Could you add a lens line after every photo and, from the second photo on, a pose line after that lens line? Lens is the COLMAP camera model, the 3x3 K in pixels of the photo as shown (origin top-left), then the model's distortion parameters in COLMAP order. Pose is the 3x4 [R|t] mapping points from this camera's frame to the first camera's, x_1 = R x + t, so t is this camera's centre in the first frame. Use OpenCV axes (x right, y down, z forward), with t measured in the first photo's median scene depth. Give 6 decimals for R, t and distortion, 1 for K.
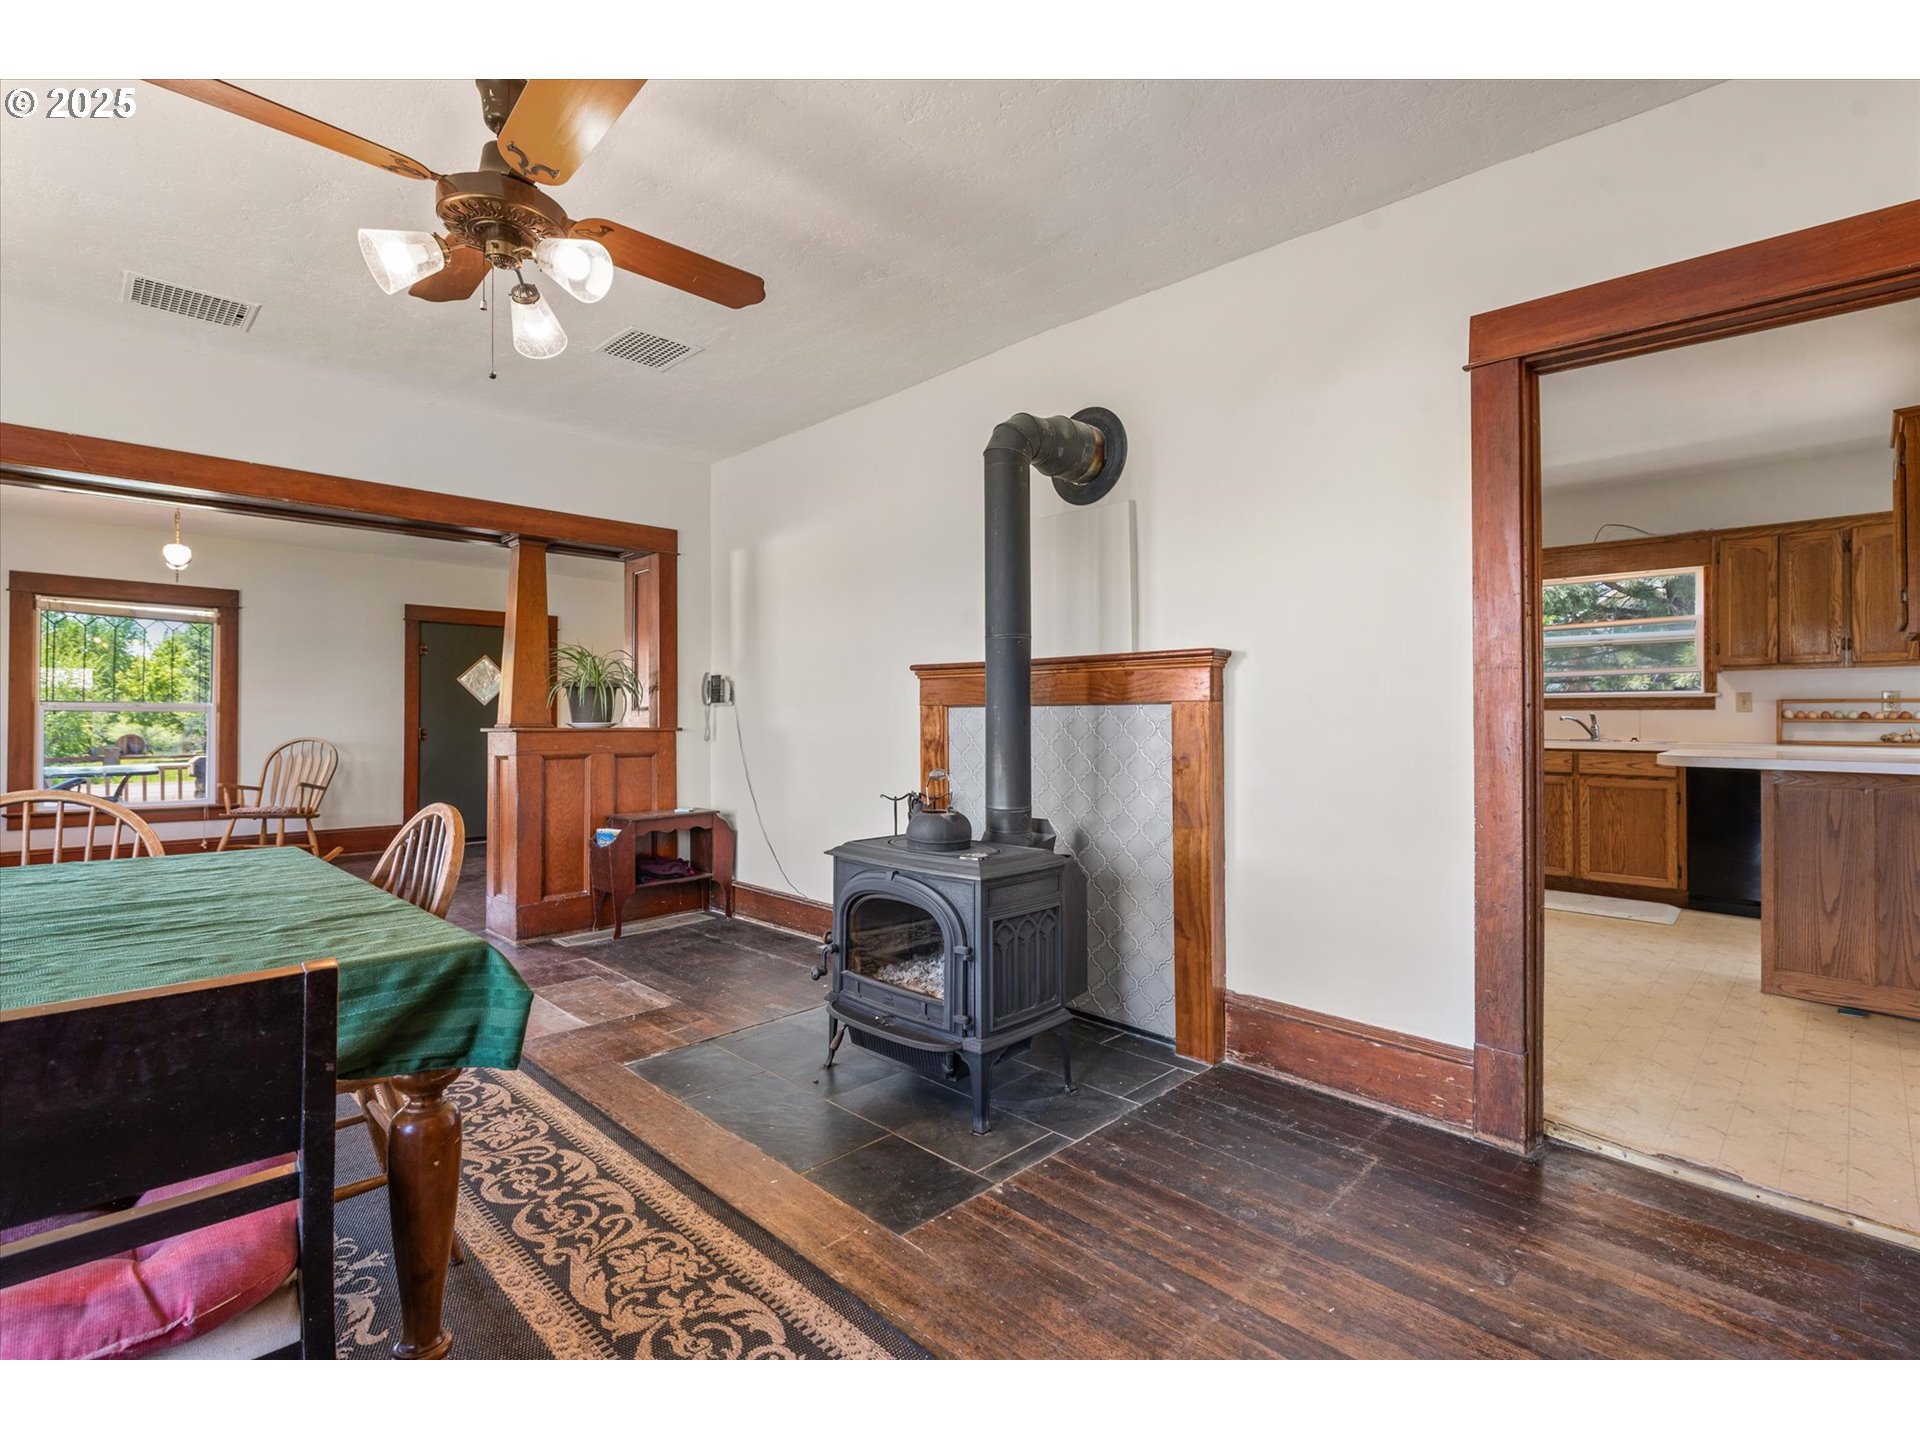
lens RADIAL K [[888.2, 0, 976.8], [0, 888.2, 709.2], [0, 0, 1]] dist [0.004210, -0.001291]
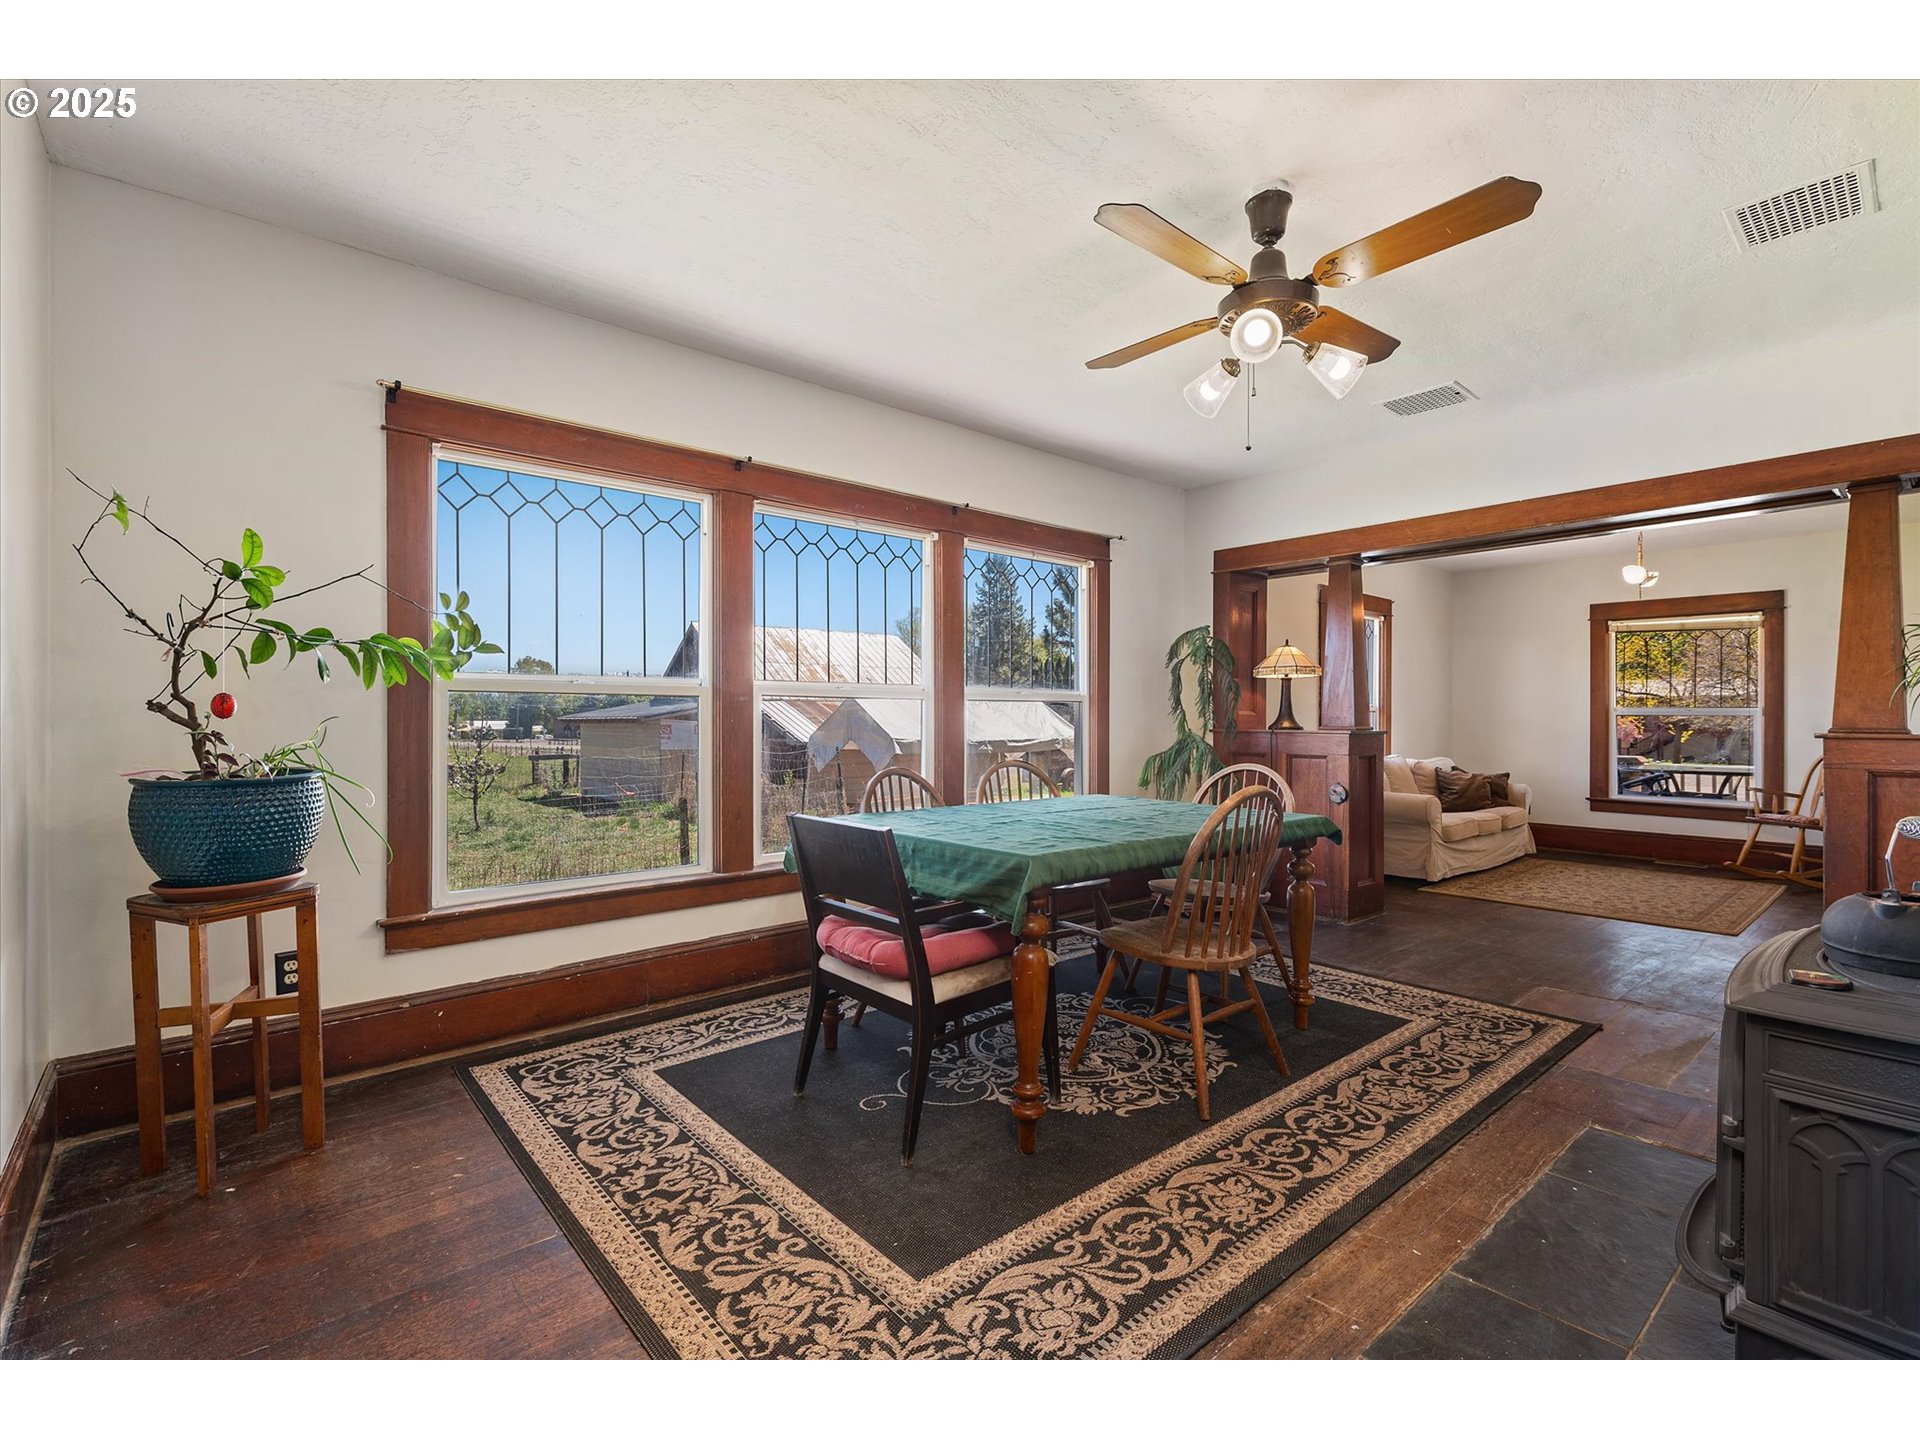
lens RADIAL K [[888.2, 0, 969.7], [0, 888.2, 726.4], [0, 0, 1]] dist [0.004210, -0.001291]
pose [[-0.083444, 0.003614, -0.996506, 0.682028], [0.009426, 0.999952, 0.002837, 0.012080], [0.996468, -0.009156, -0.083474, 0.654438]]
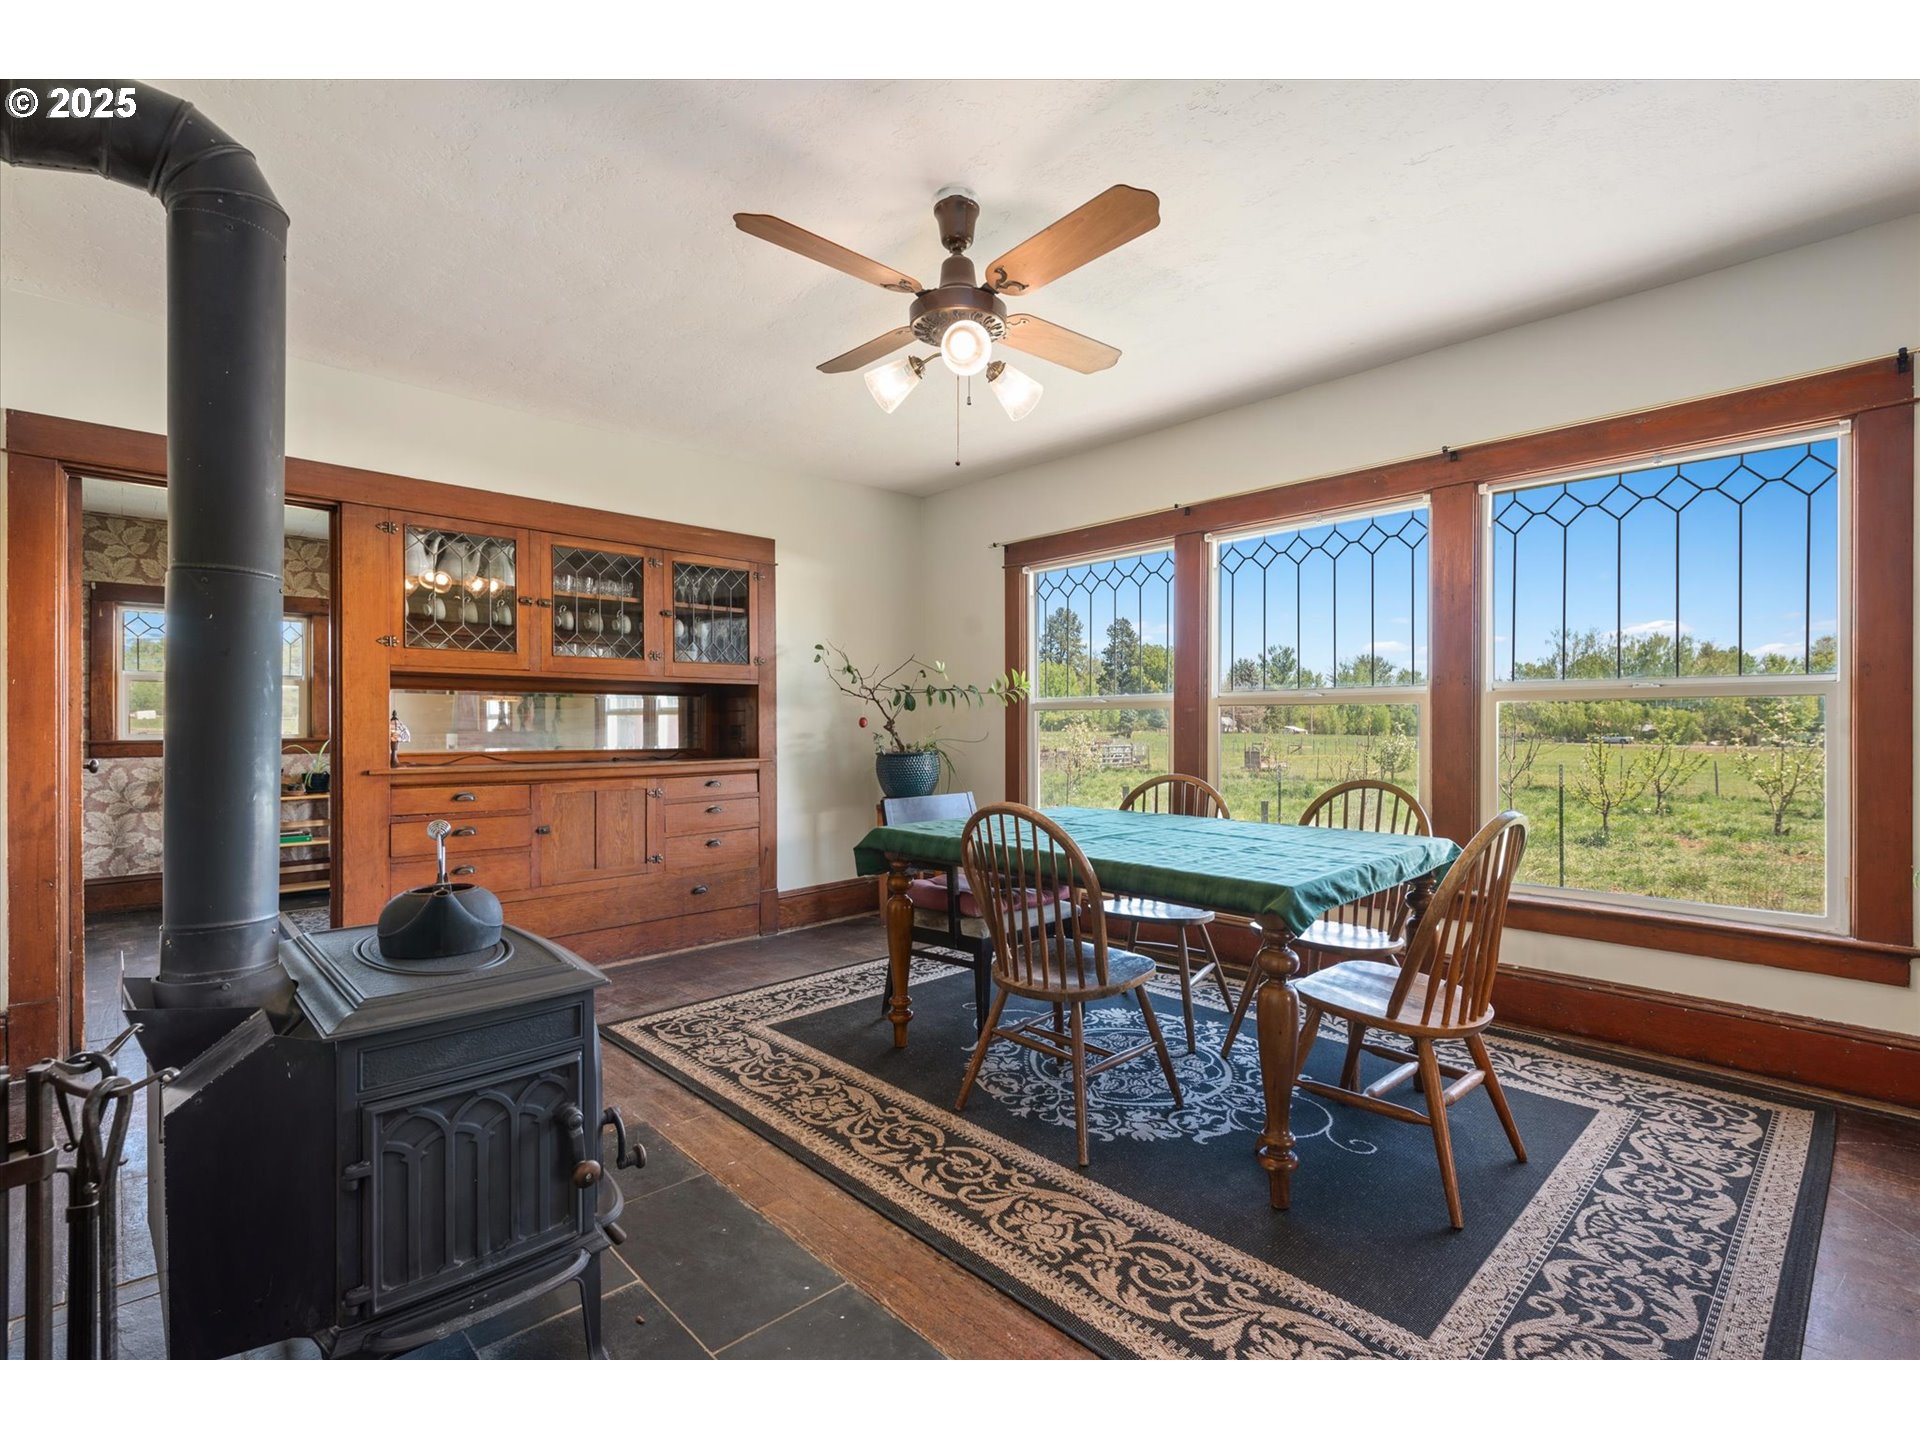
lens RADIAL K [[888.2, 0, 949.1], [0, 888.2, 718.1], [0, 0, 1]] dist [0.004210, -0.001291]
pose [[-0.998348, 0.000721, 0.057454, -0.559939], [-0.000088, 0.999901, -0.014079, 0.008977], [-0.057458, -0.014061, -0.998249, 2.097627]]
